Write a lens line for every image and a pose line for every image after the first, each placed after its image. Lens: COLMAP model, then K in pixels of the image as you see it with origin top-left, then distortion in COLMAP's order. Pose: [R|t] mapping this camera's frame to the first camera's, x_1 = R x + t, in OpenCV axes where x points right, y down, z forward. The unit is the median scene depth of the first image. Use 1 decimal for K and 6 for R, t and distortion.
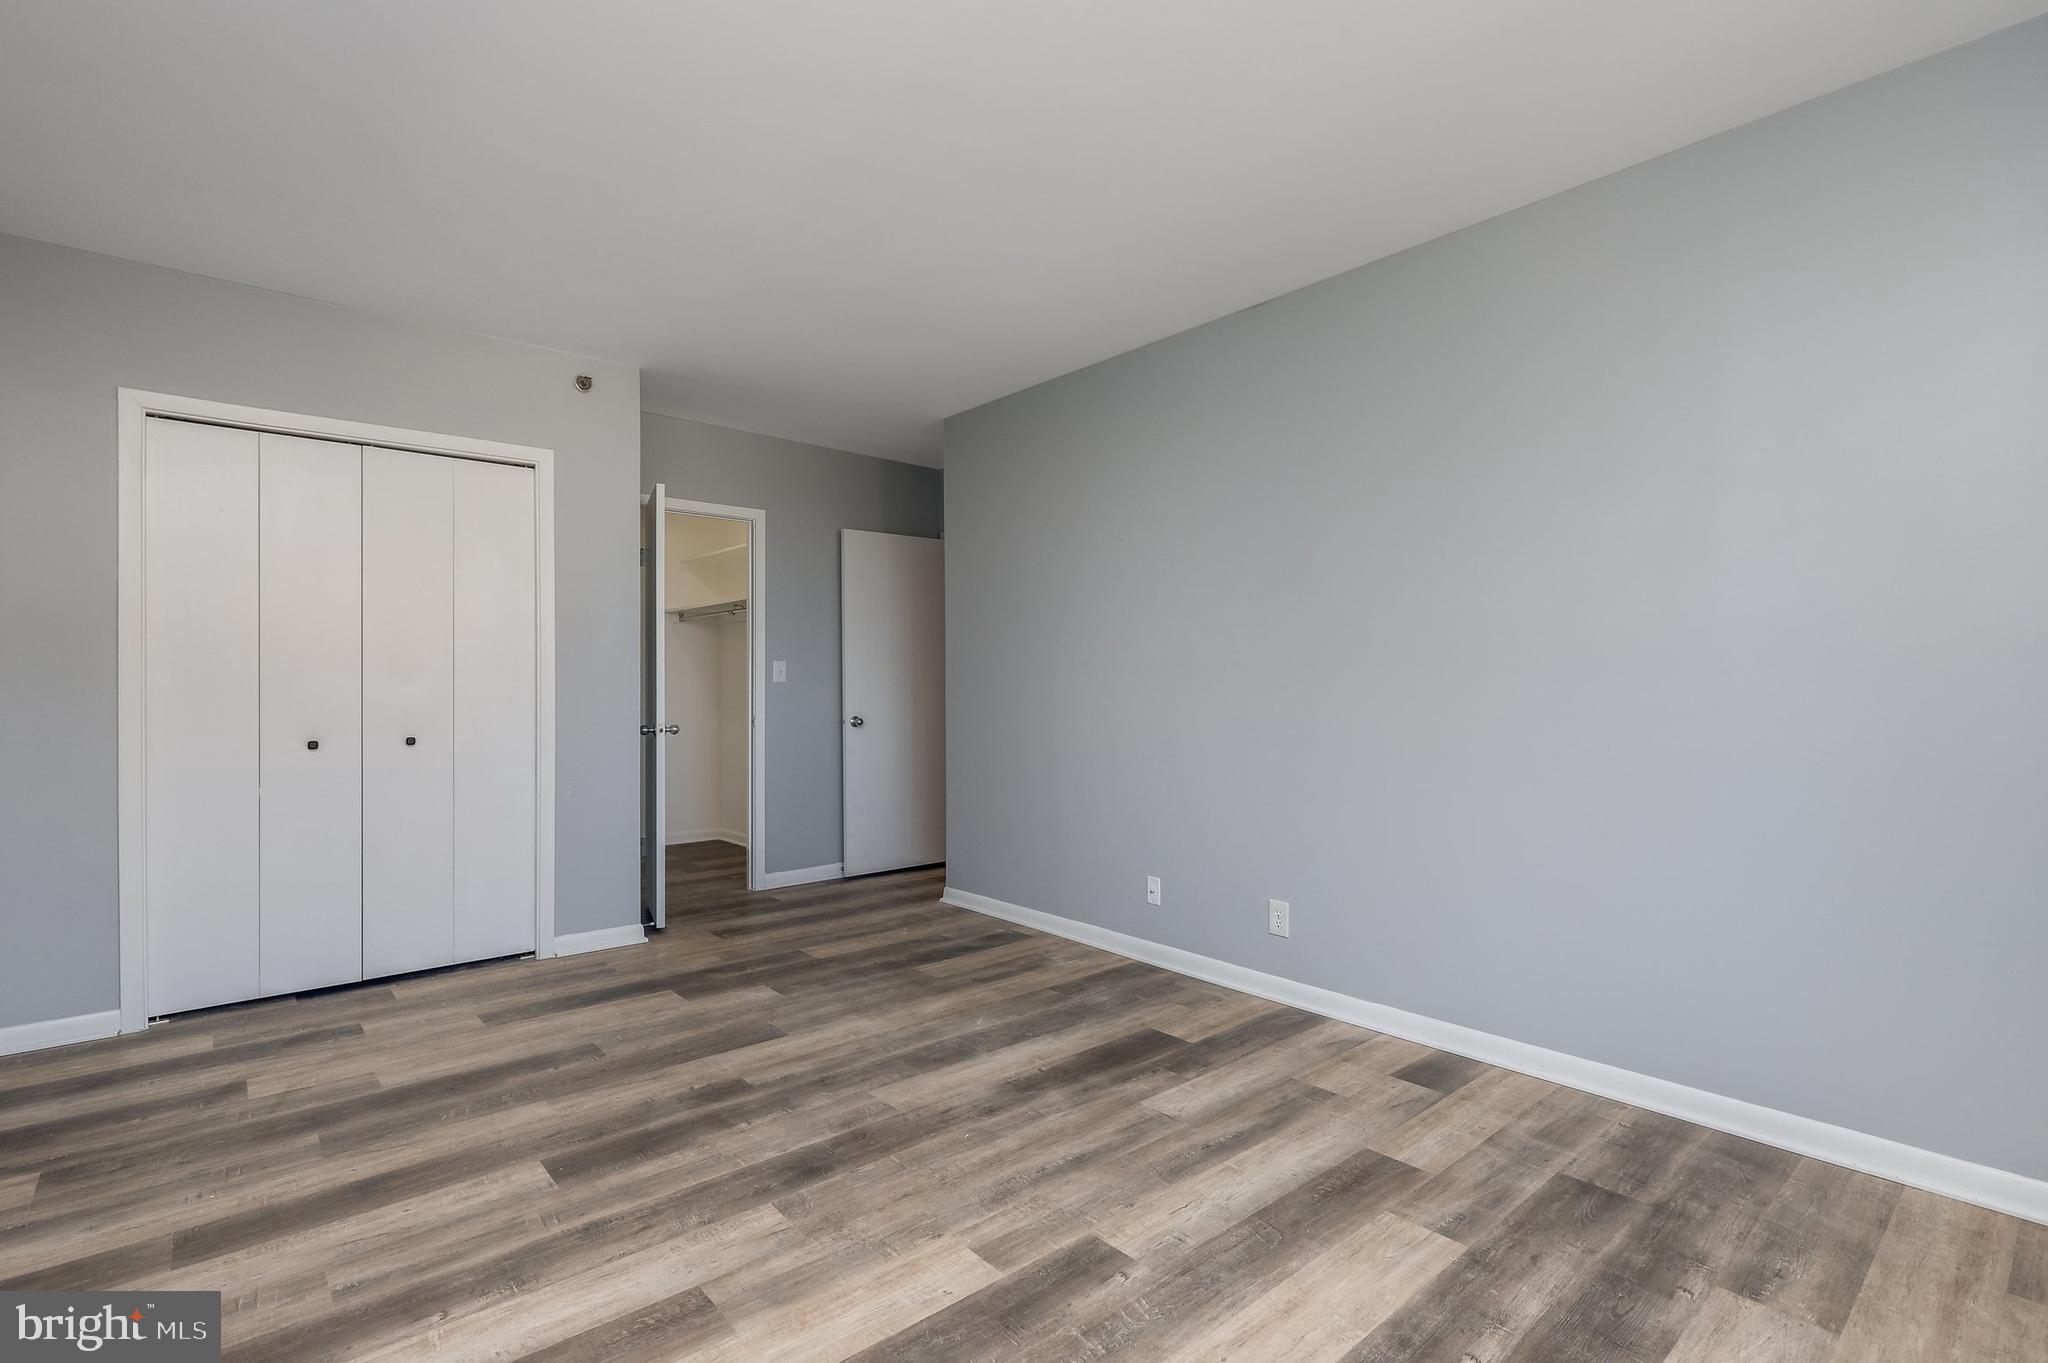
lens RADIAL K [[939.2, 0, 1021.3], [0, 939.2, 682.9], [0, 0, 1]] dist [0.002611, 0.000356]
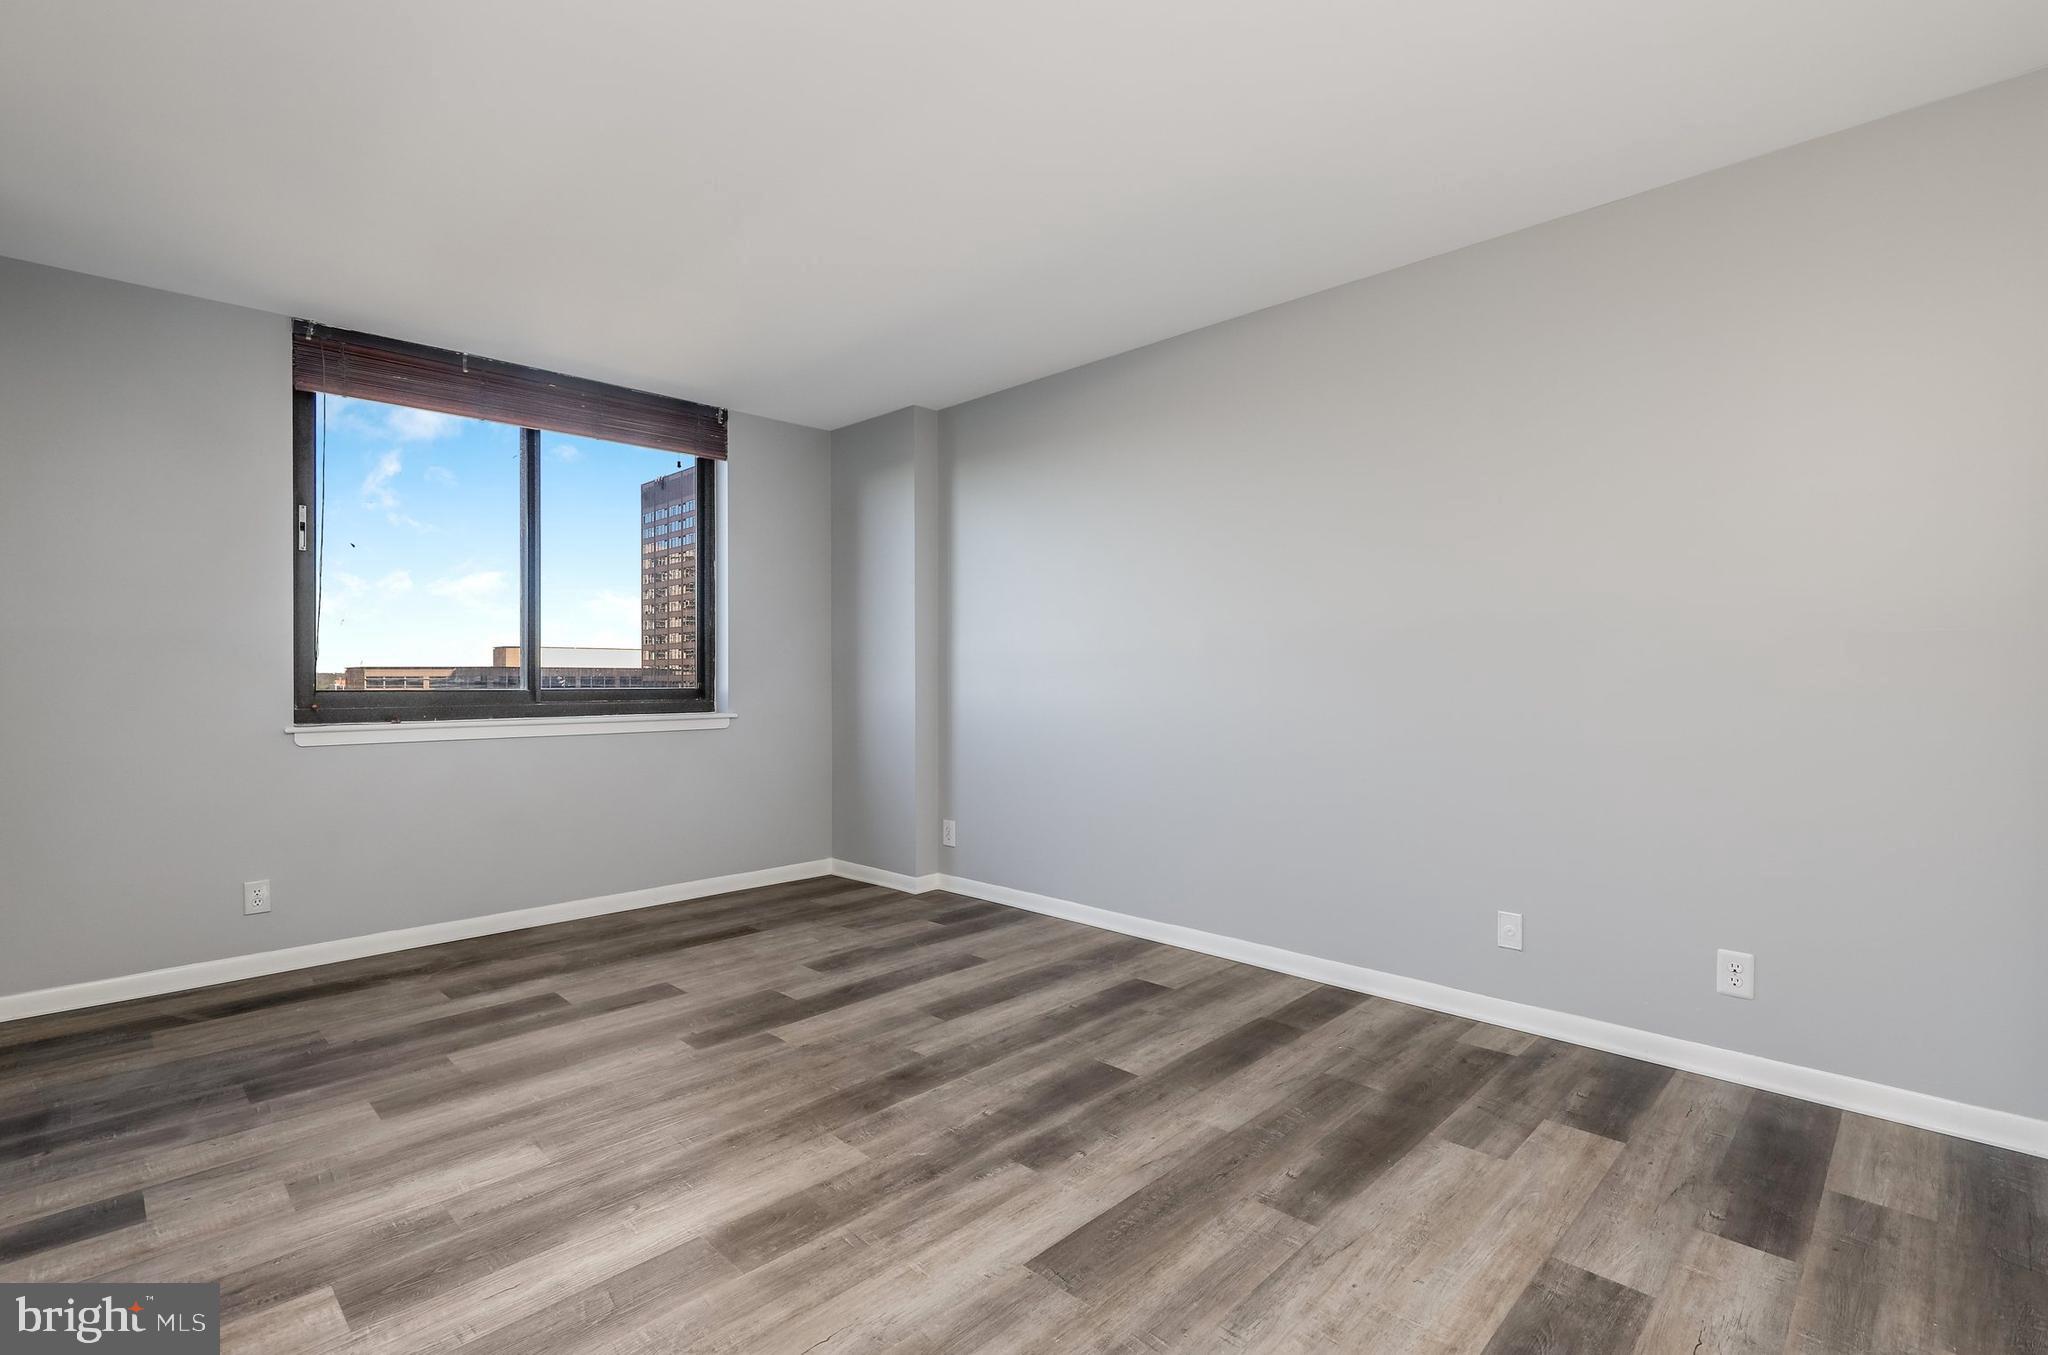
lens RADIAL K [[939.2, 0, 1022.5], [0, 939.2, 670.9], [0, 0, 1]] dist [0.002611, 0.000356]
pose [[-0.996697, 0.006499, -0.080952, -0.250378], [0.007622, 0.999879, -0.013571, 0.011188], [0.080854, -0.014143, -0.996626, 1.991079]]
